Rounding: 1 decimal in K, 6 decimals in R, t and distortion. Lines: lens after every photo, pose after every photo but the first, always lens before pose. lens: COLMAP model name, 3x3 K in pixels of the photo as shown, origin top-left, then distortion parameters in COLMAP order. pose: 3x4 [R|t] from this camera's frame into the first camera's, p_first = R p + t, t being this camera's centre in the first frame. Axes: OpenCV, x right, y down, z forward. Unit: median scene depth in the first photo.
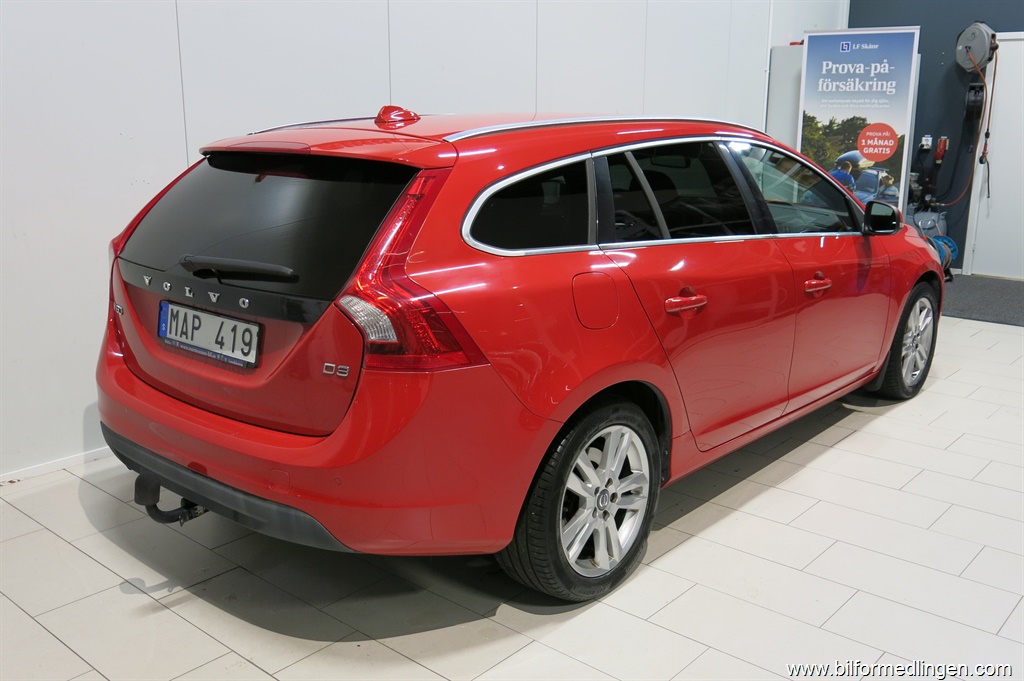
lens RADIAL K [[959.6, 0, 512.0], [0, 959.6, 340.5], [0, 0, 1]] dist [0.056433, 0.004519]
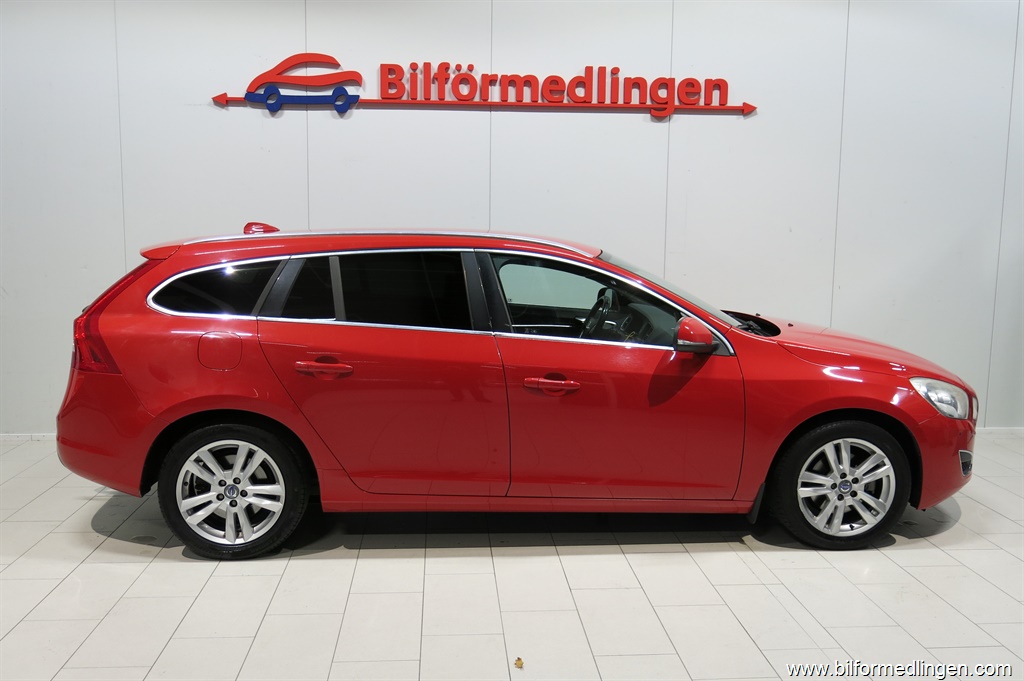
lens RADIAL K [[1003.7, 0, 512.0], [0, 1003.7, 340.5], [0, 0, 1]] dist [-0.020420, -0.001692]
pose [[0.698078, 0.095082, -0.709681, 1.316063], [-0.174061, 0.983947, -0.039387, -0.066030], [0.694543, 0.151023, 0.703422, 0.189171]]
